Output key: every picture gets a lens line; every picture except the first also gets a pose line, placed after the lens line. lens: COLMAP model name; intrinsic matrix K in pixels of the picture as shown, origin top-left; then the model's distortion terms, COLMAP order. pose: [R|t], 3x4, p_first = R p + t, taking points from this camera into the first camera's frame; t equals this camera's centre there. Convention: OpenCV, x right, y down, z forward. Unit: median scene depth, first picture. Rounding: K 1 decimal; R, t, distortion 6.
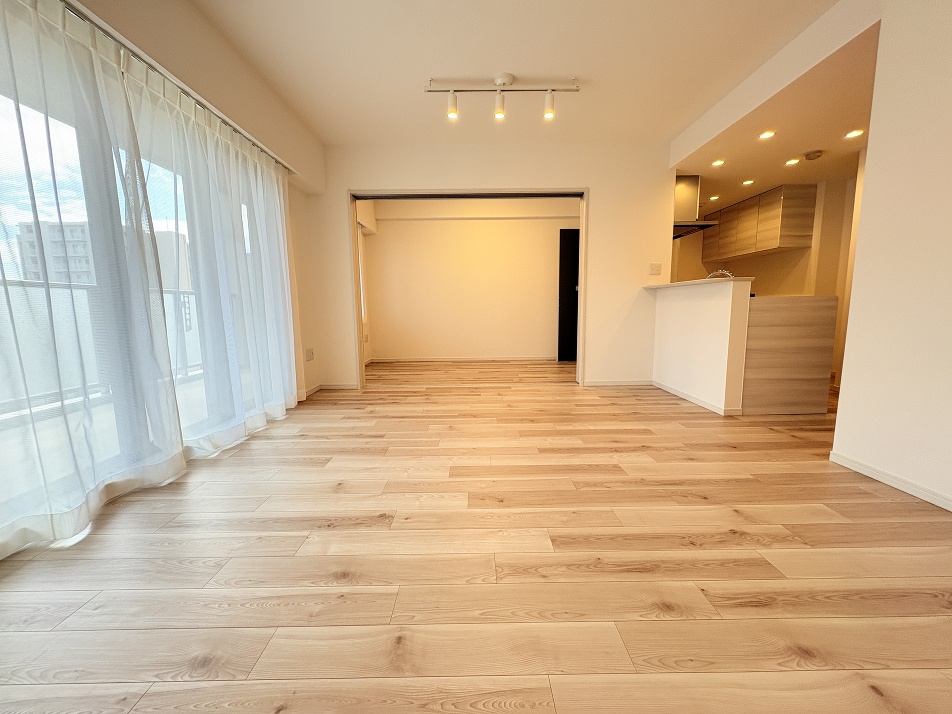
lens RADIAL K [[379.8, 0, 475.6], [0, 379.8, 355.6], [0, 0, 1]] dist [-0.000621, -0.000751]
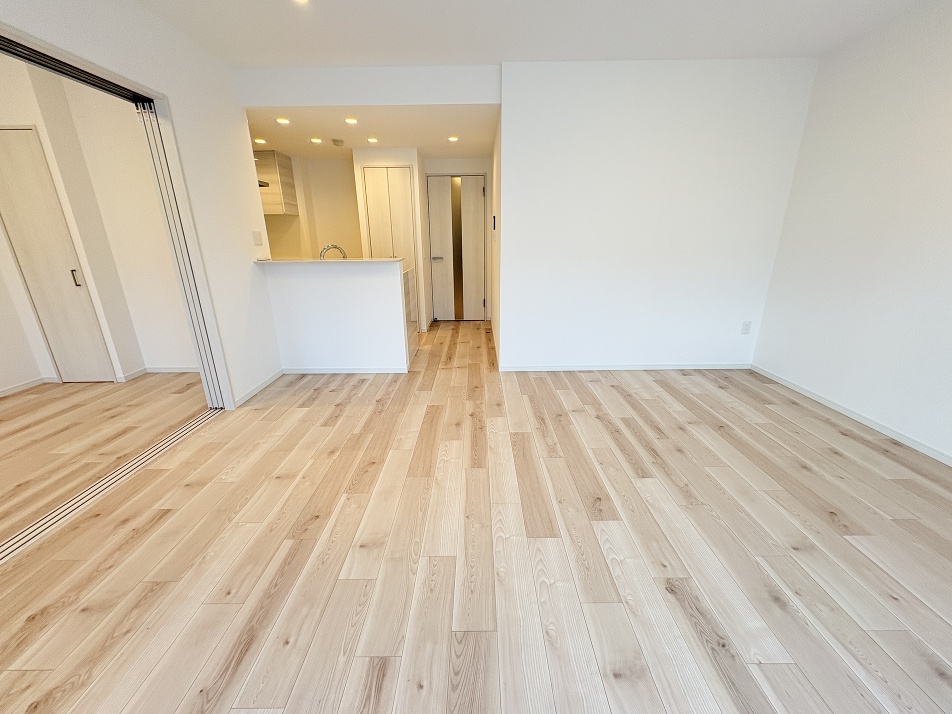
lens RADIAL K [[379.8, 0, 476.2], [0, 379.8, 356.5], [0, 0, 1]] dist [-0.000621, -0.000751]
pose [[0.007206, -0.291627, 0.956505, -0.635691], [0.135246, 0.948025, 0.288023, -0.272822], [-0.990786, 0.127288, 0.046272, 0.917397]]
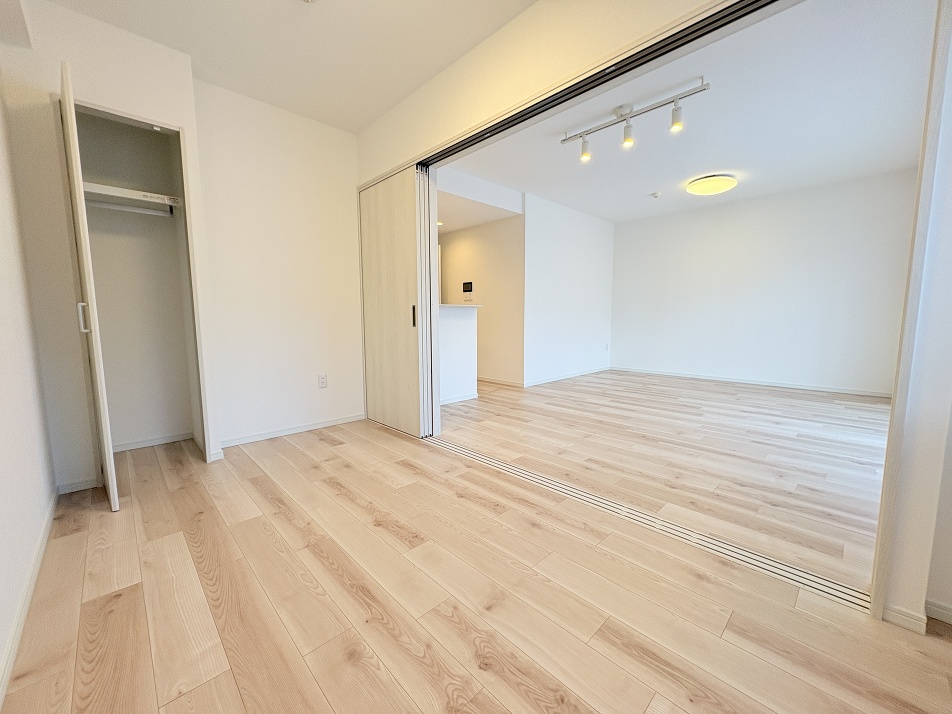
lens RADIAL K [[379.8, 0, 476.8], [0, 379.8, 360.3], [0, 0, 1]] dist [-0.000621, -0.000751]
pose [[-0.691547, -0.067082, 0.719210, -0.518649], [0.102917, 0.976370, 0.190026, -0.343249], [-0.714962, 0.205431, -0.668301, 2.518893]]
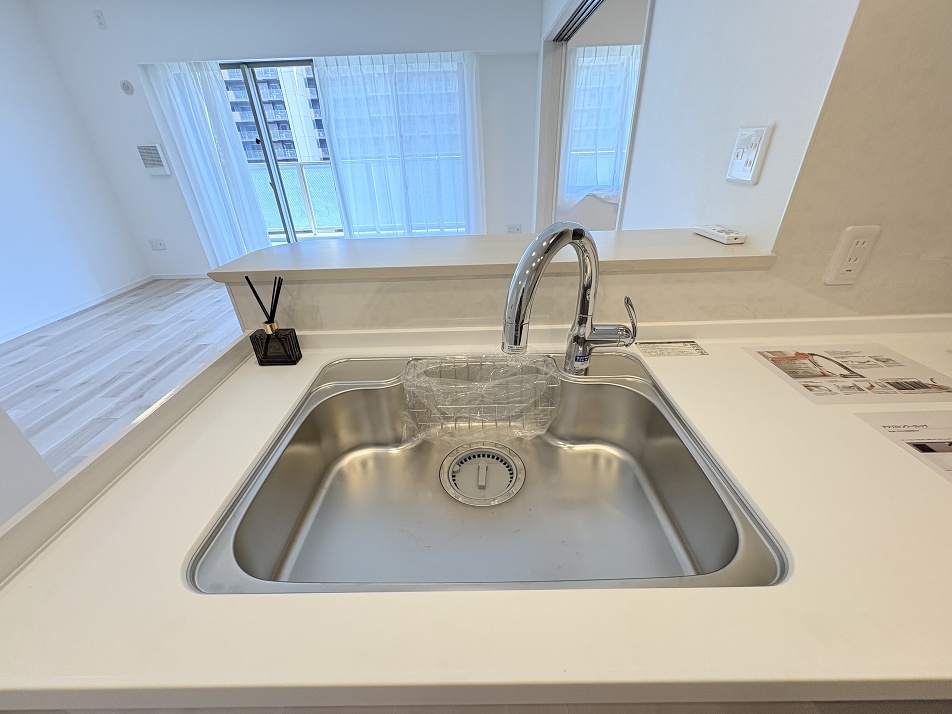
lens RADIAL K [[379.8, 0, 472.6], [0, 379.8, 355.6], [0, 0, 1]] dist [-0.000621, -0.000751]
pose [[-0.012721, 0.495098, -0.868744, 1.230607], [-0.098382, 0.863979, 0.493823, -0.383791], [0.995067, 0.091751, 0.037719, 1.450815]]
